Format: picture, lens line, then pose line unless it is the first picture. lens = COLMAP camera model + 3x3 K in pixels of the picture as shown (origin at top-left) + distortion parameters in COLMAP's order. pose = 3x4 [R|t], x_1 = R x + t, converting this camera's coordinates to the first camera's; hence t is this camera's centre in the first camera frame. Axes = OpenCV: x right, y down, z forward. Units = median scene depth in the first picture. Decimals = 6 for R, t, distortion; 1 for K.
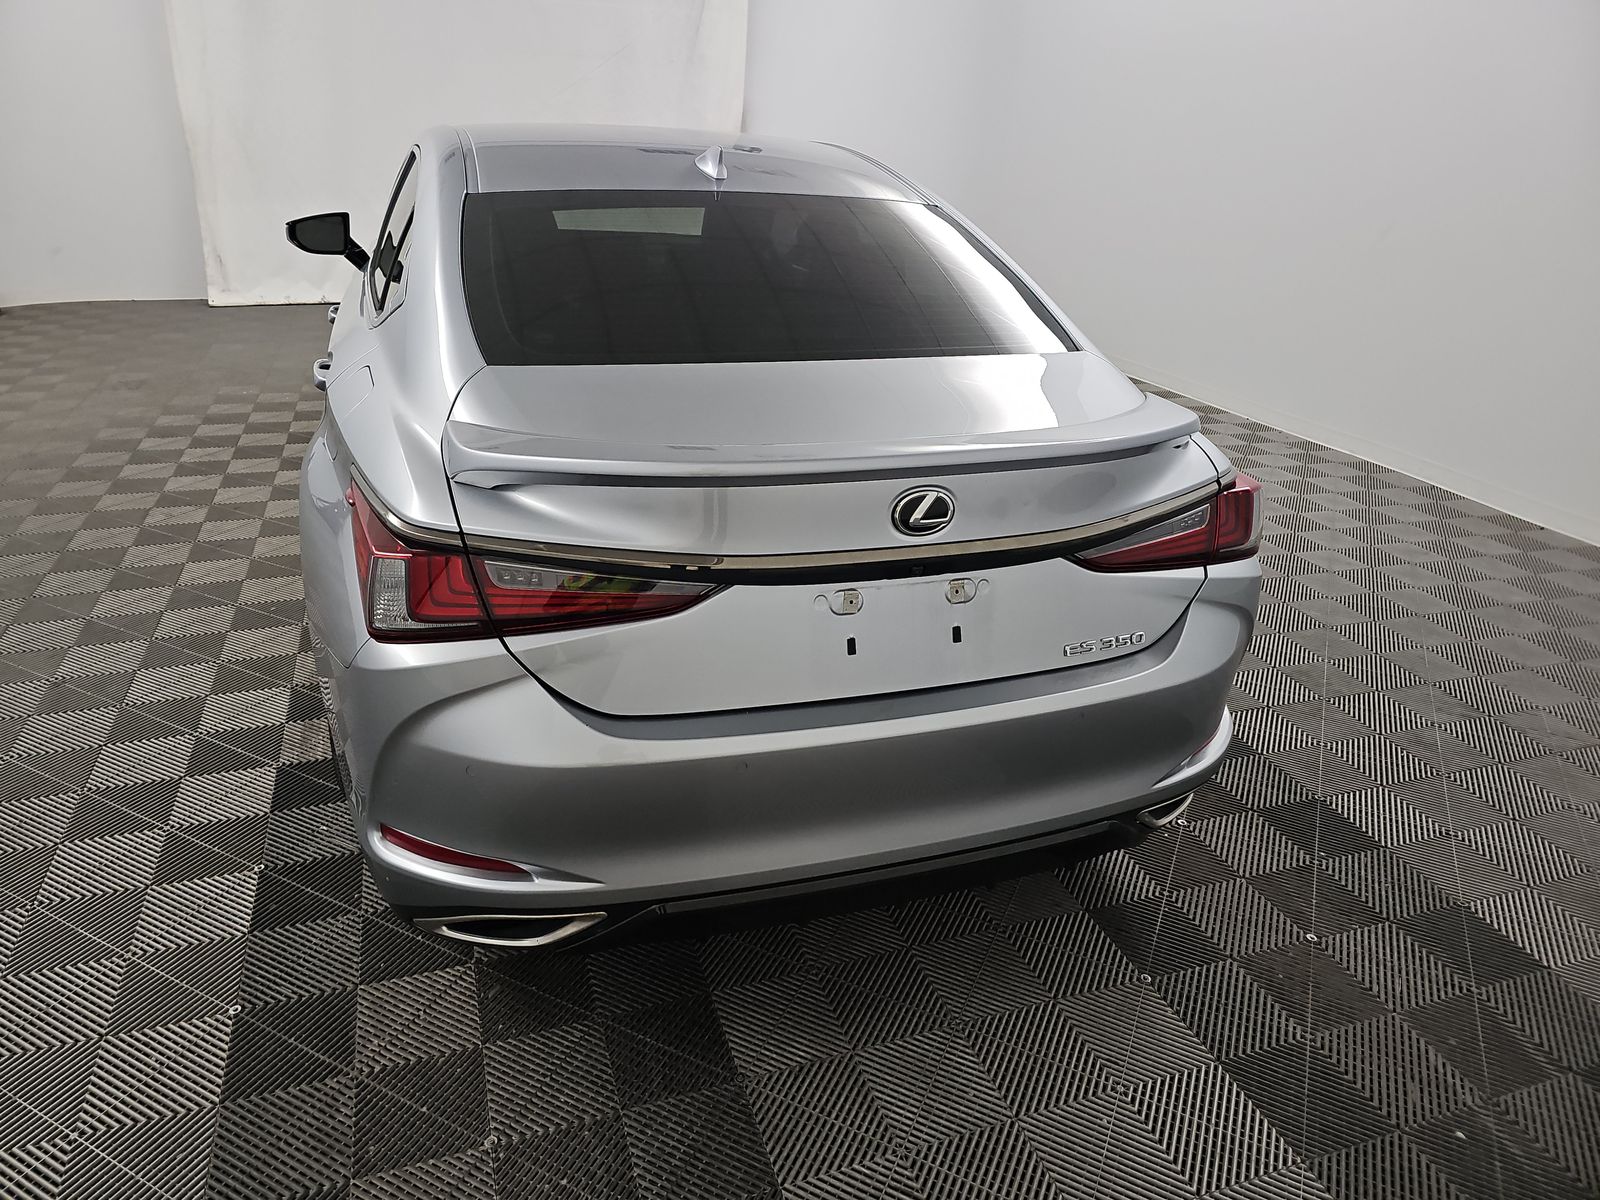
lens RADIAL K [[1046.8, 0, 800.0], [0, 1046.8, 600.0], [0, 0, 1]] dist [0.008519, -0.001660]
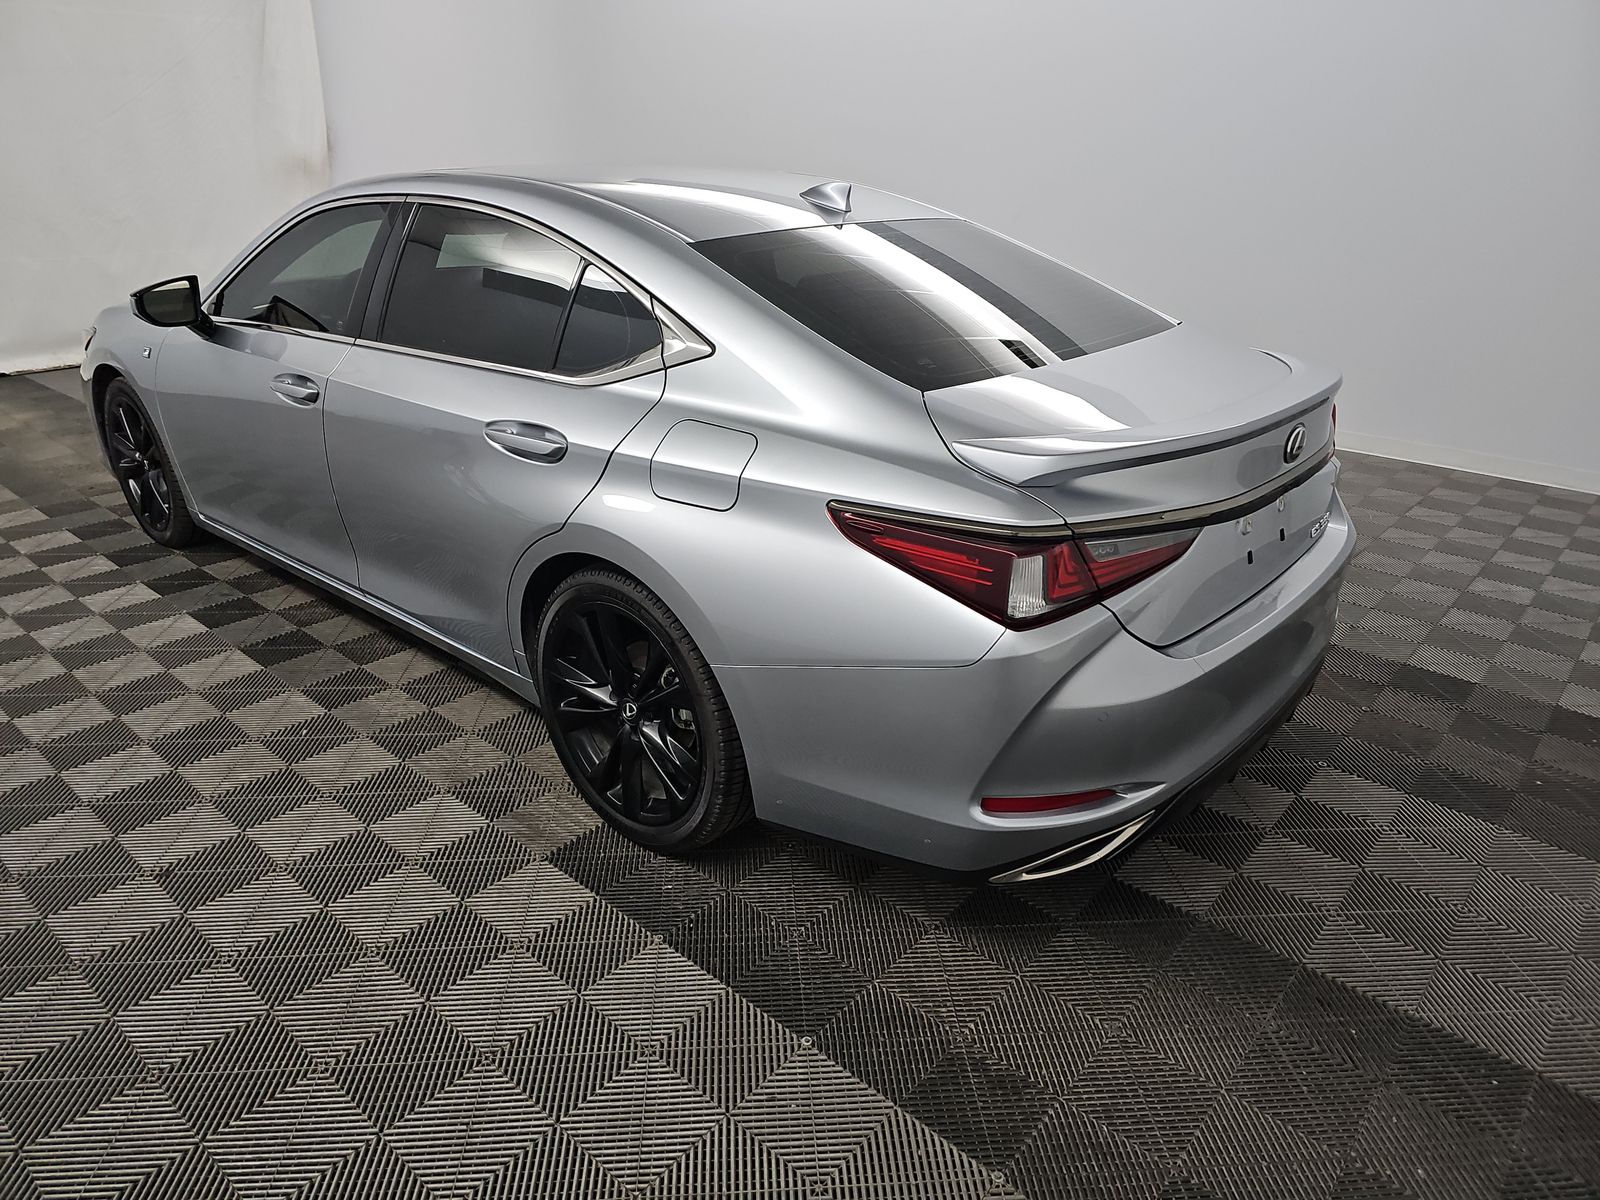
lens RADIAL K [[1046.8, 0, 800.0], [0, 1046.8, 600.0], [0, 0, 1]] dist [0.008519, -0.001660]
pose [[0.870761, -0.231226, 0.433946, -0.969092], [0.230456, 0.971514, 0.055230, -0.099454], [-0.434356, 0.051914, 0.899244, 0.054564]]
